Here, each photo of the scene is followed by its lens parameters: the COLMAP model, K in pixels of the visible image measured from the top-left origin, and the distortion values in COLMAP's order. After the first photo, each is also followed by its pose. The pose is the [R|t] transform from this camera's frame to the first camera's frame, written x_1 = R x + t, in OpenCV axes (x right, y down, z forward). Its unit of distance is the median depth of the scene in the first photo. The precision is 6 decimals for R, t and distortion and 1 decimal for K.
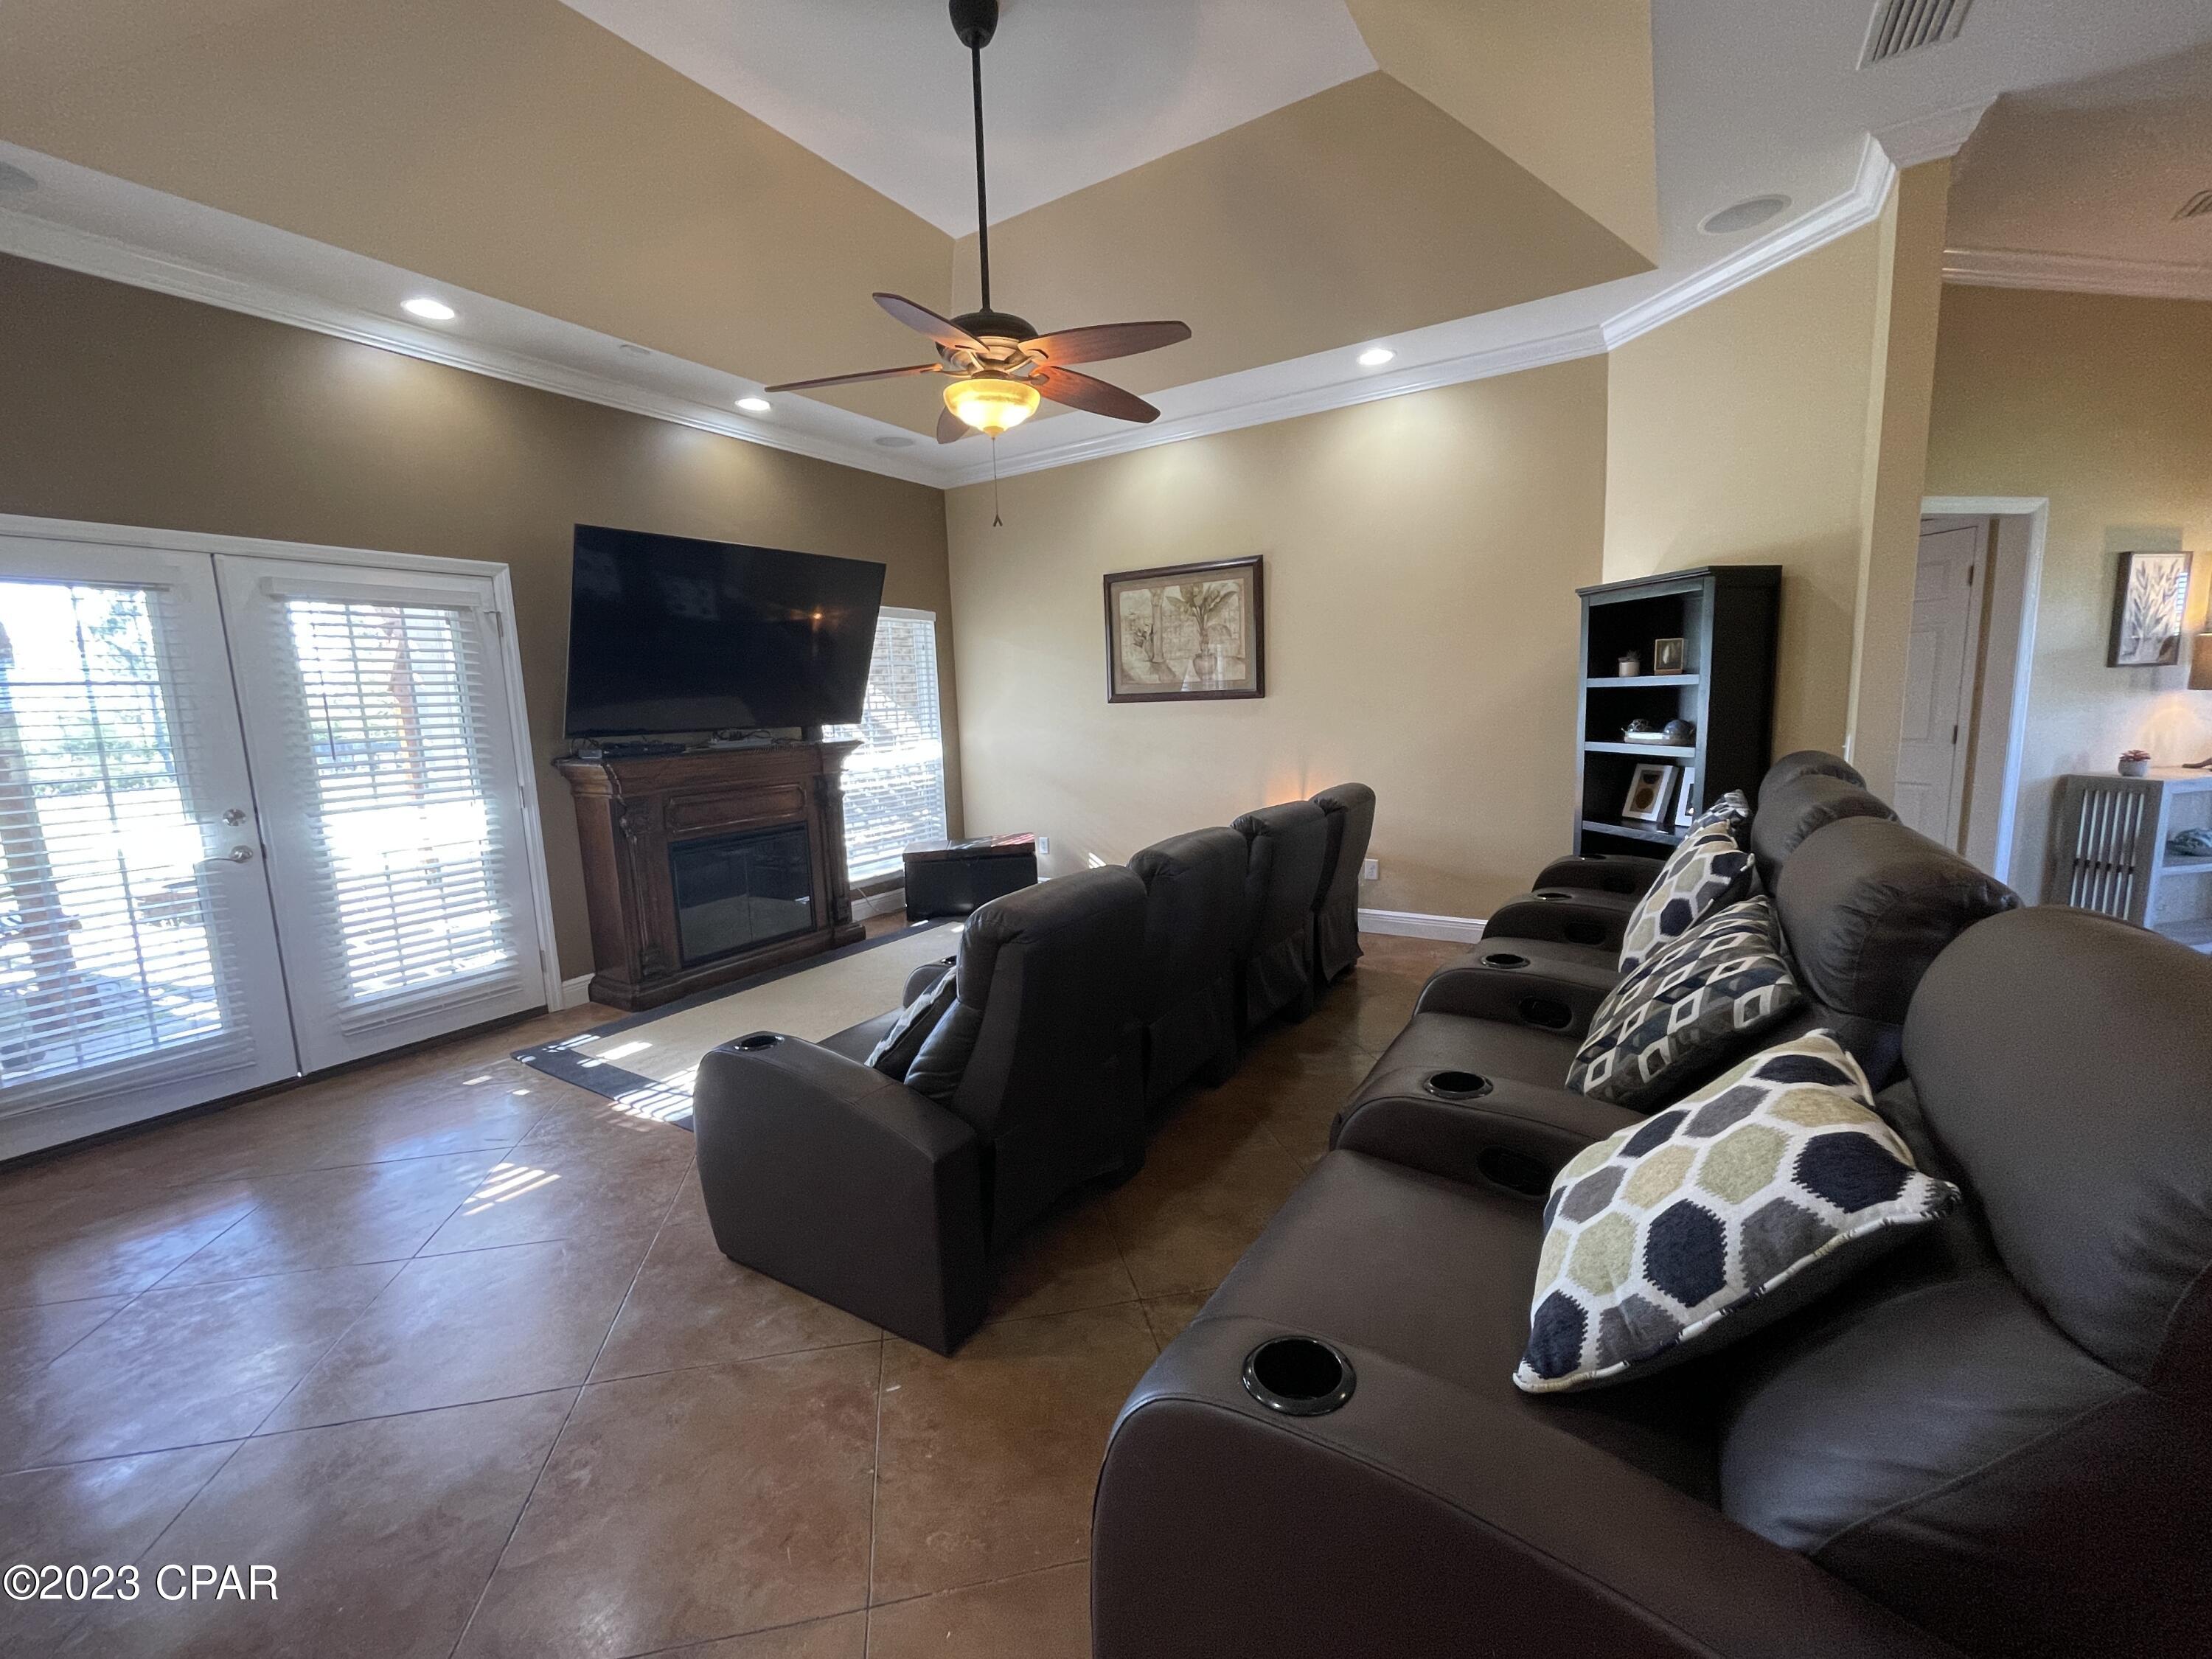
lens RADIAL K [[896.7, 0, 1105.4], [0, 896.7, 828.1], [0, 0, 1]] dist [-0.005127, 0.000426]
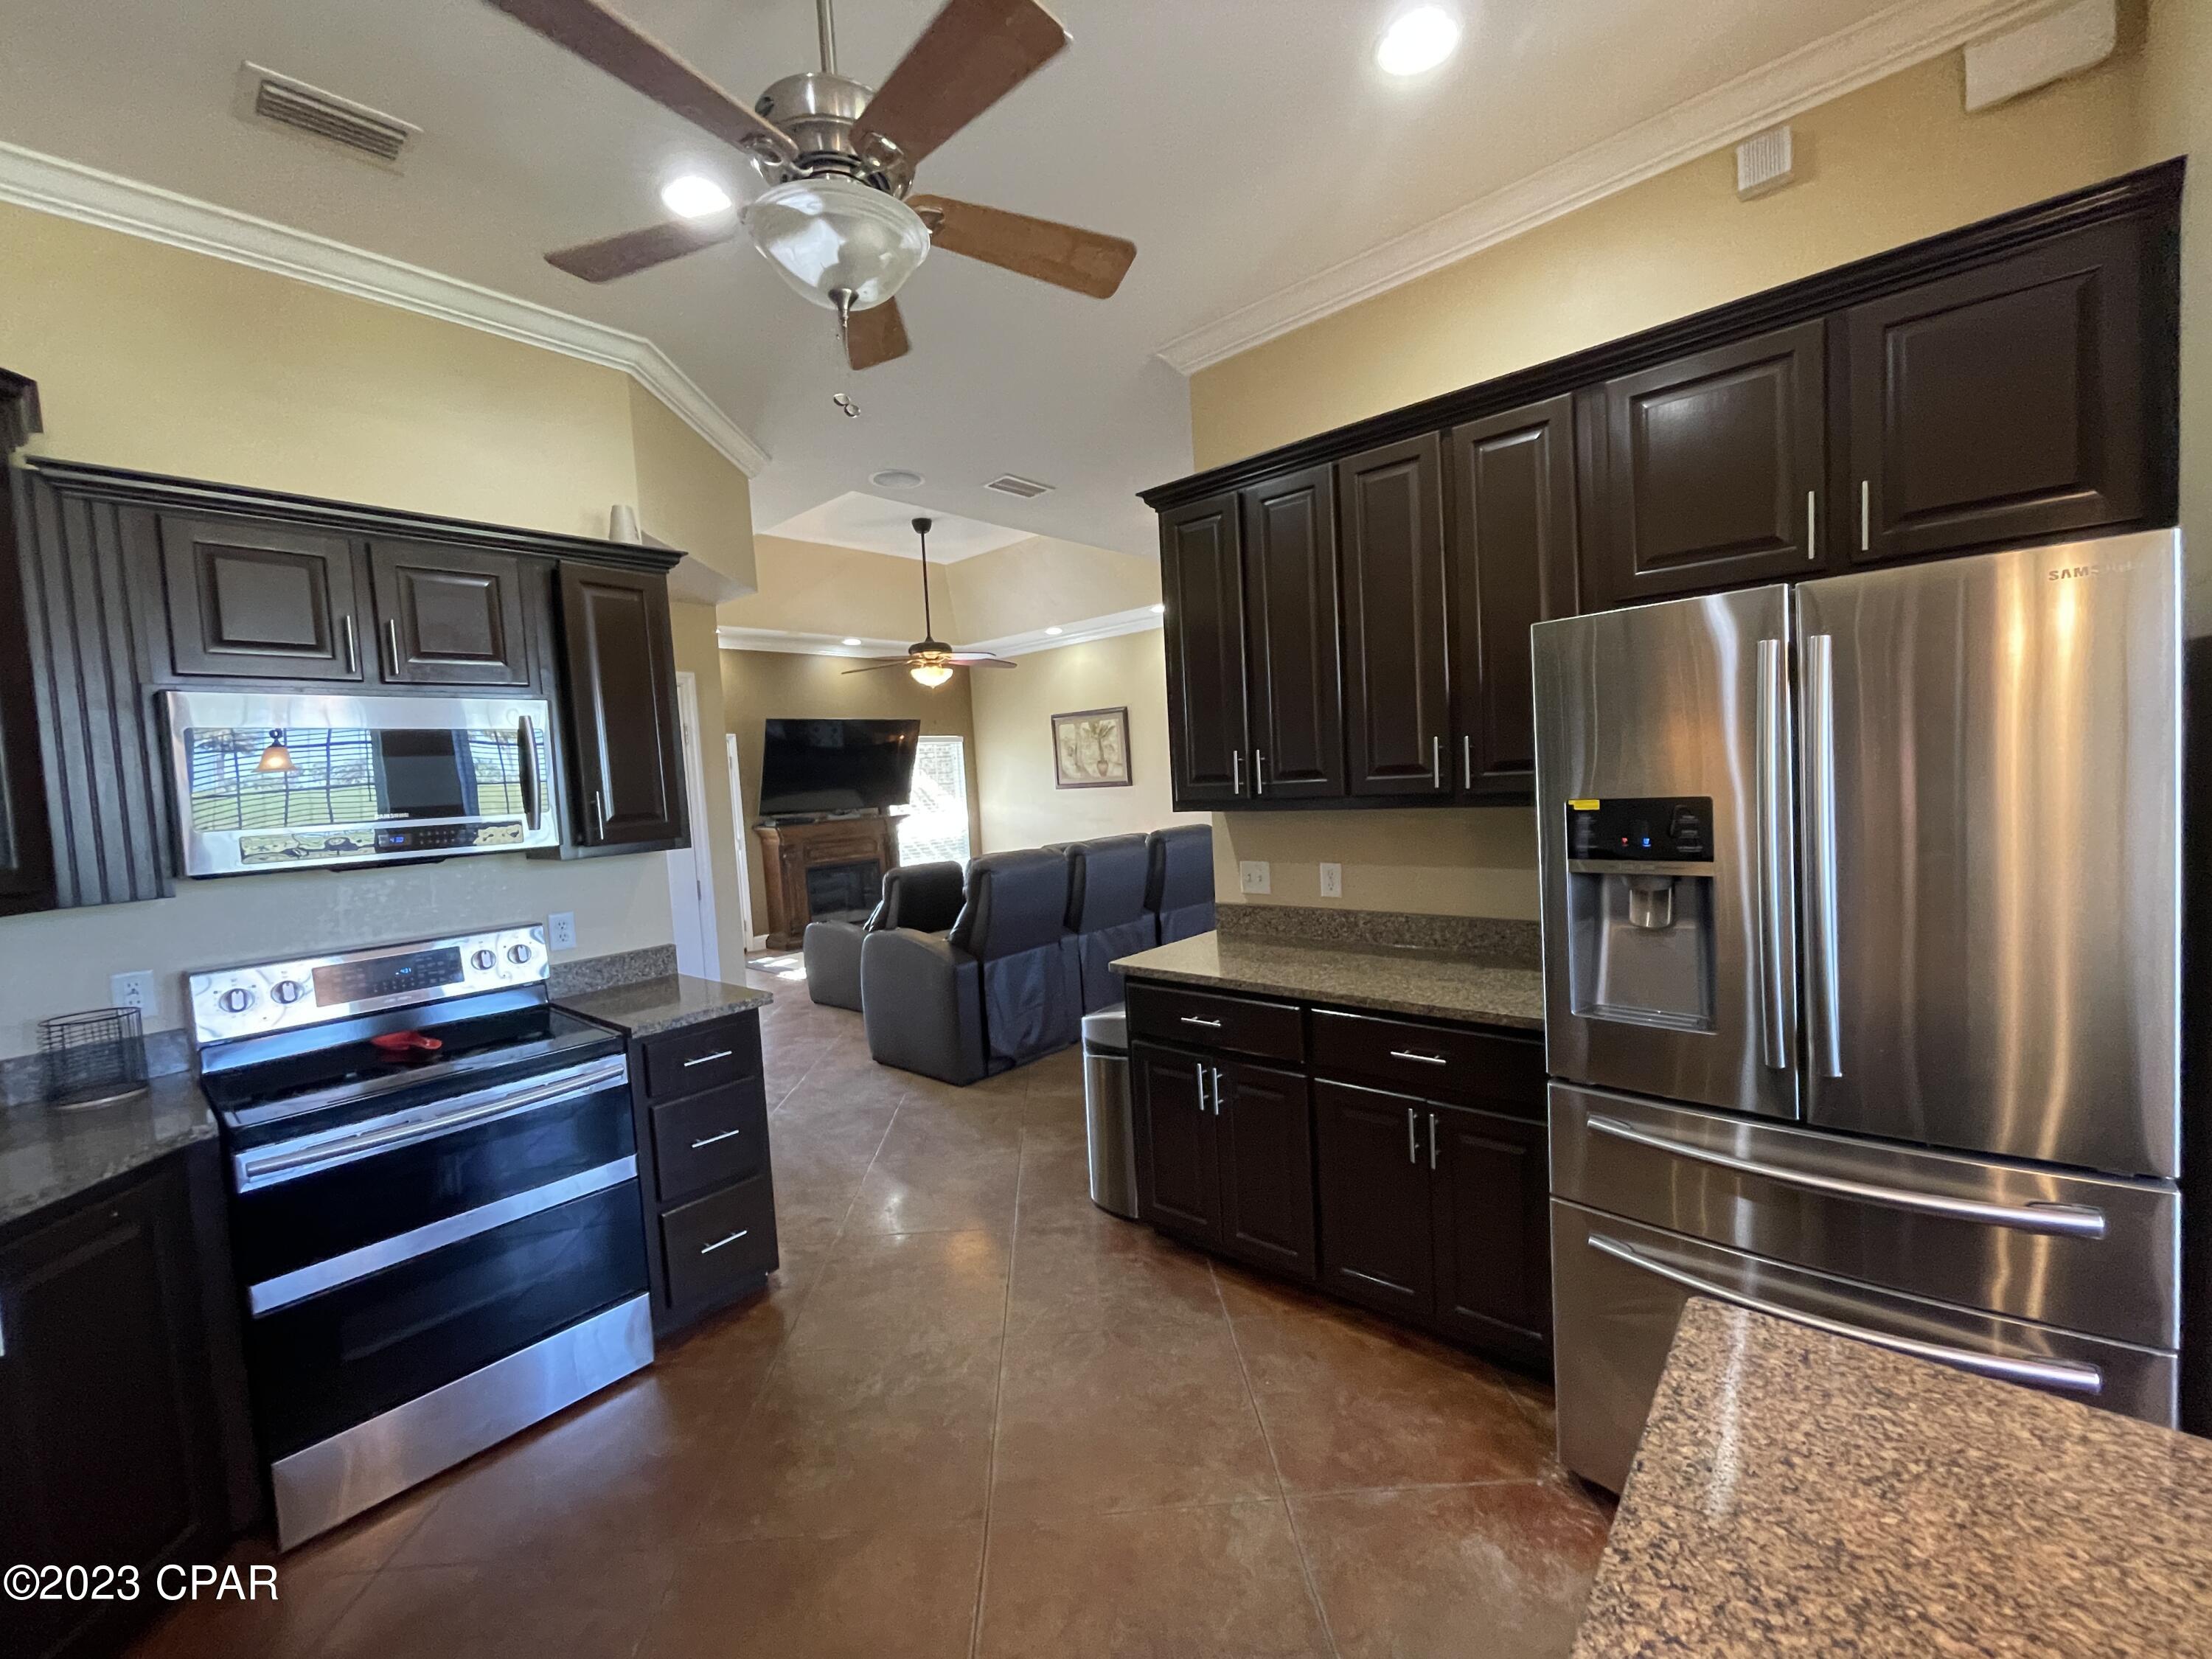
lens RADIAL K [[896.7, 0, 1098.9], [0, 896.7, 814.5], [0, 0, 1]] dist [-0.005127, 0.000426]
pose [[0.986706, -0.015405, -0.161783, 0.400247], [0.001328, 0.996228, -0.086760, 0.060779], [0.162510, 0.085392, 0.983005, -0.719853]]
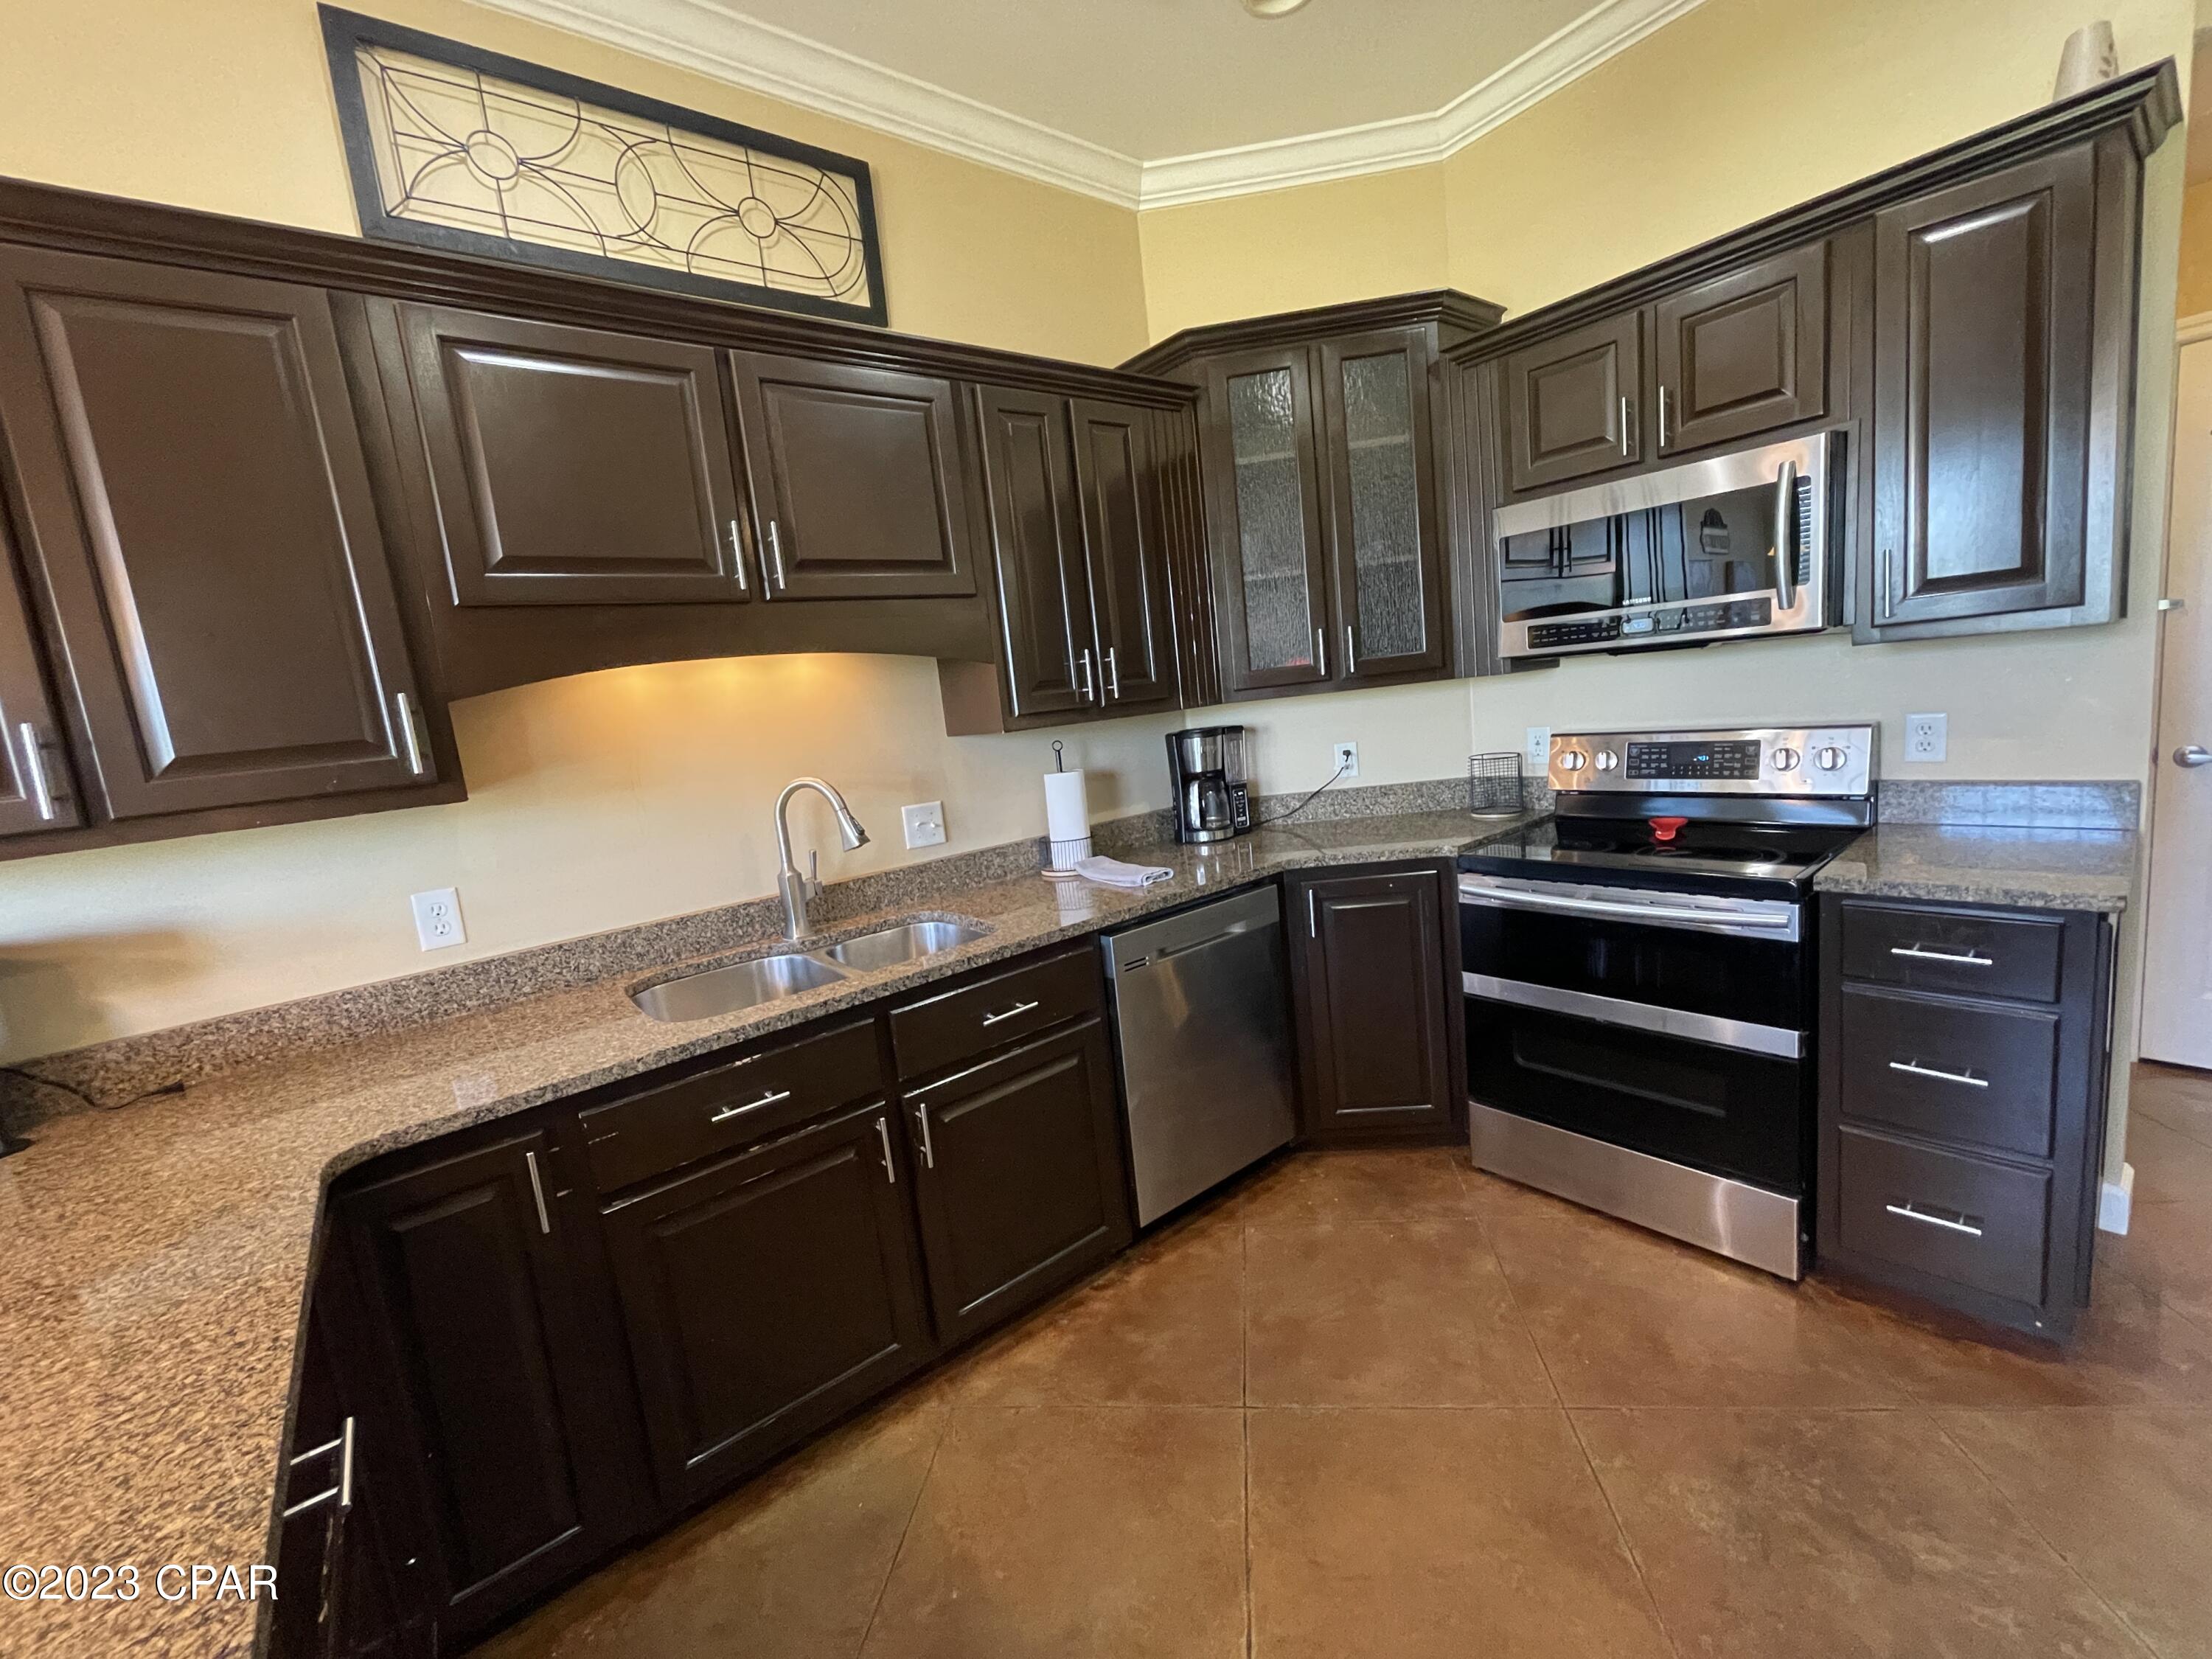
lens RADIAL K [[896.7, 0, 1097.0], [0, 896.7, 830.8], [0, 0, 1]] dist [-0.005127, 0.000426]
pose [[-0.329682, 0.211508, -0.920095, 0.491818], [-0.009305, 0.973806, 0.227190, 0.037203], [0.944046, 0.083462, -0.319078, -0.457793]]
